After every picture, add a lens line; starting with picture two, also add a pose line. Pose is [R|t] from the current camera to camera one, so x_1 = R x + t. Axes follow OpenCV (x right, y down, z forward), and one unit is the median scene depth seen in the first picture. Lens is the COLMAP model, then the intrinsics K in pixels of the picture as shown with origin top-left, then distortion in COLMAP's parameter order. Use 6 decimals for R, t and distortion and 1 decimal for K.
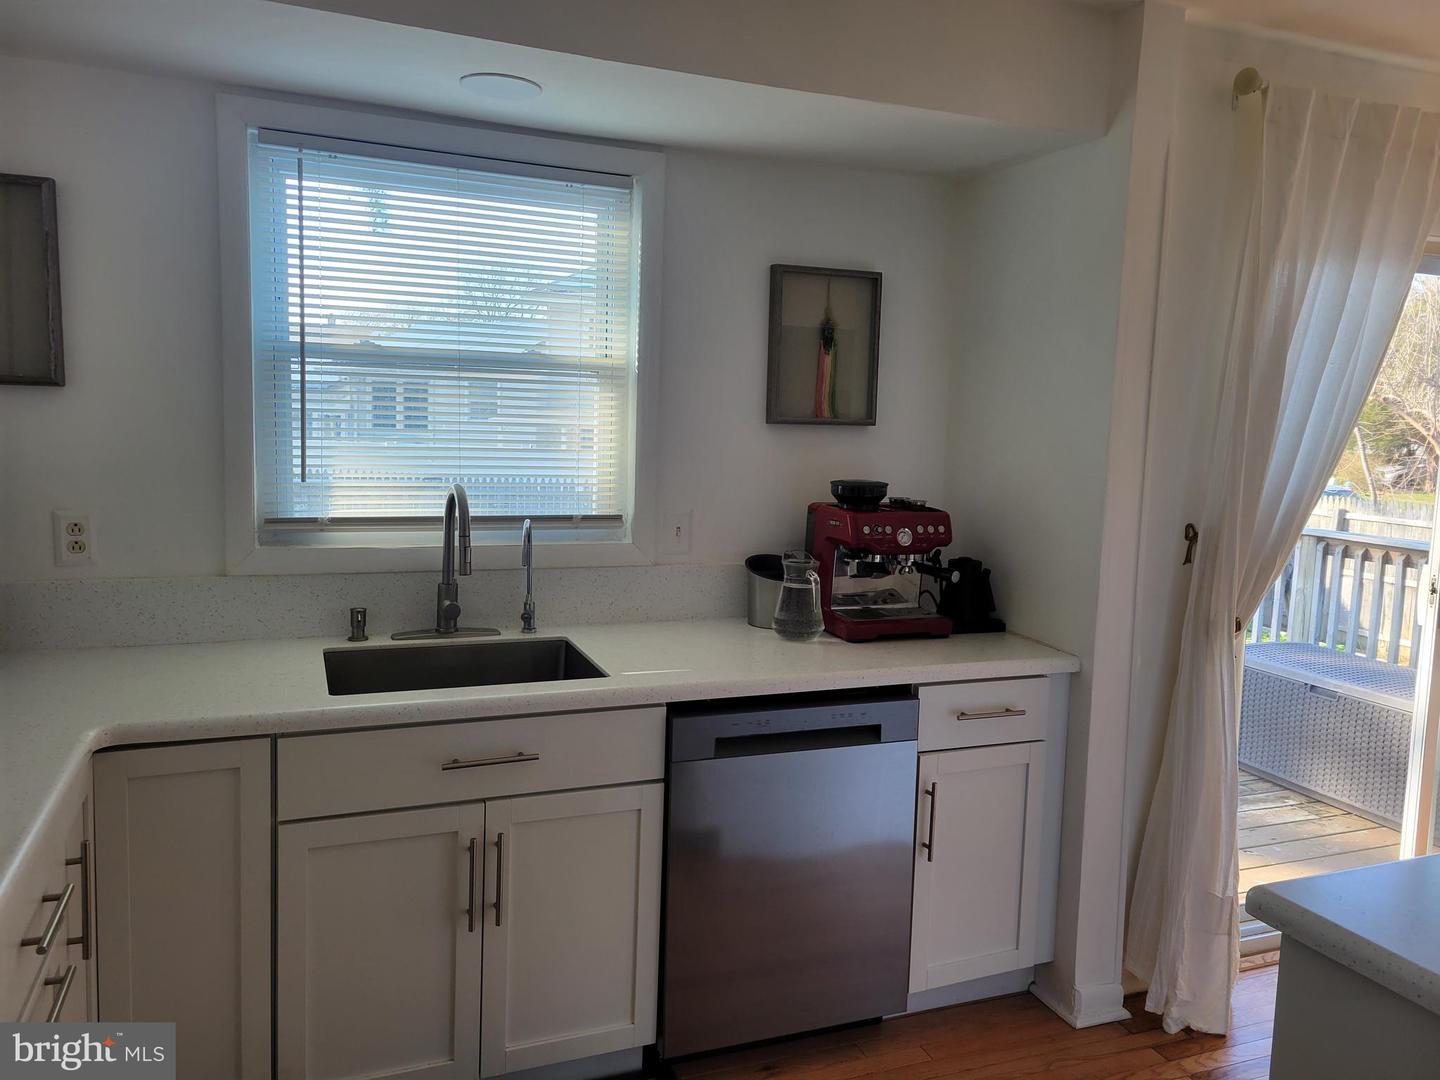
lens RADIAL K [[1099.7, 0, 727.4], [0, 1099.7, 521.6], [0, 0, 1]] dist [0.036732, -0.007068]
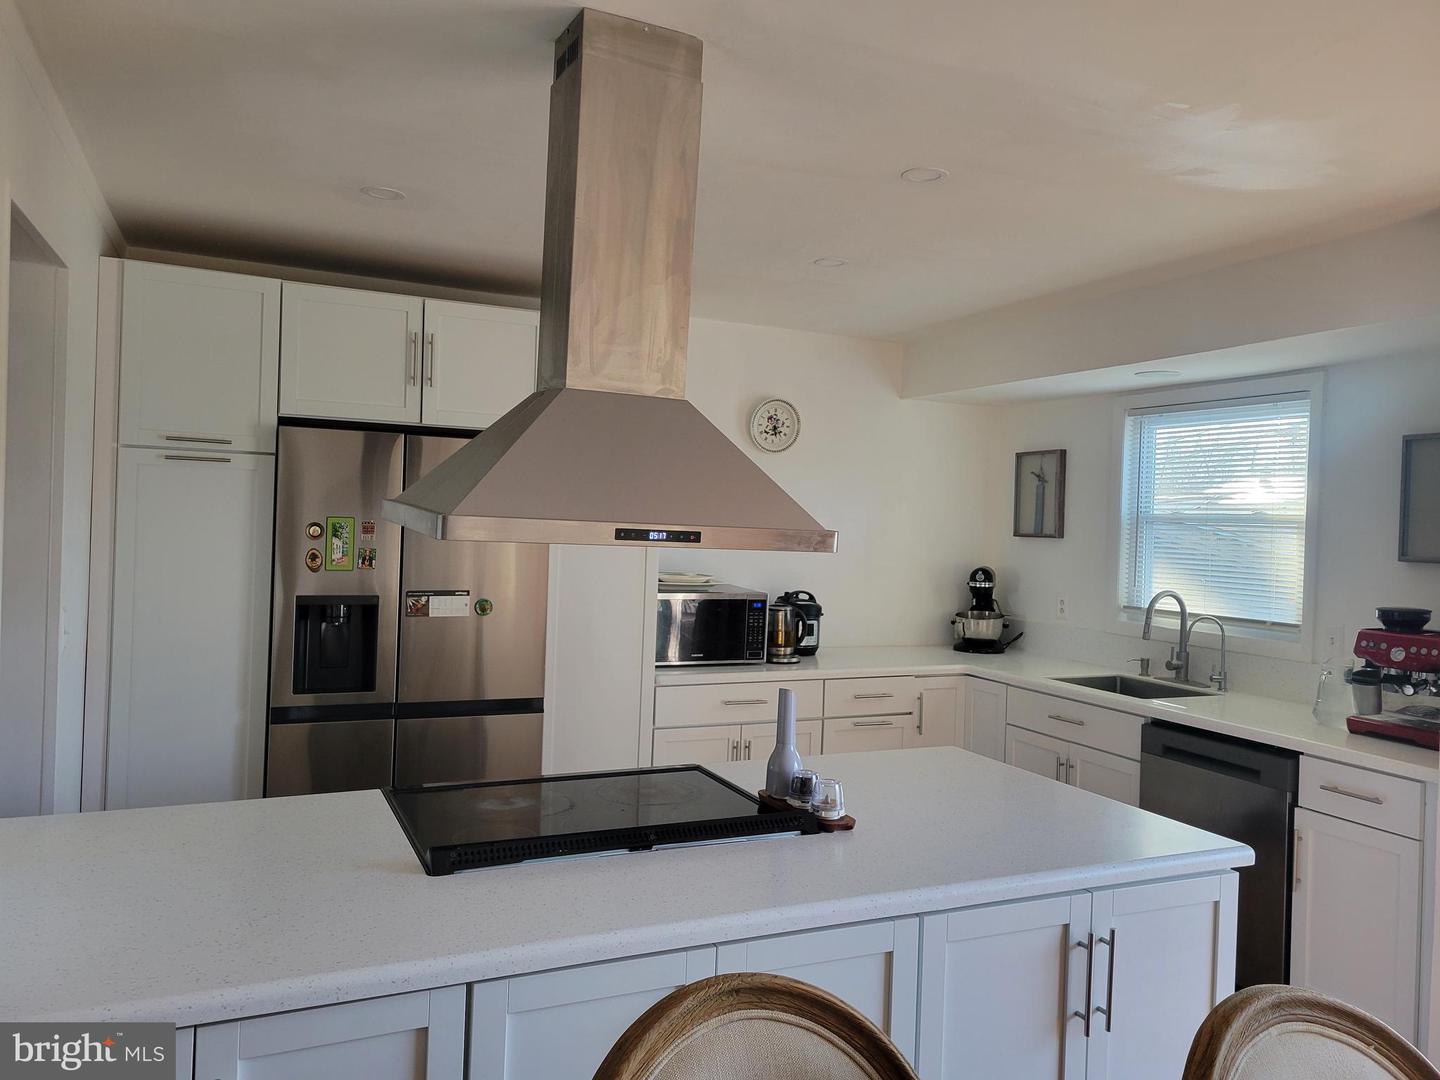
lens RADIAL K [[1061.1, 0, 738.6], [0, 1061.1, 530.6], [0, 0, 1]] dist [0.028904, -0.000448]
pose [[0.039140, -0.023324, -0.998962, 1.318752], [-0.131205, 0.990952, -0.028277, 0.008001], [0.990582, 0.132175, 0.035725, 0.234039]]
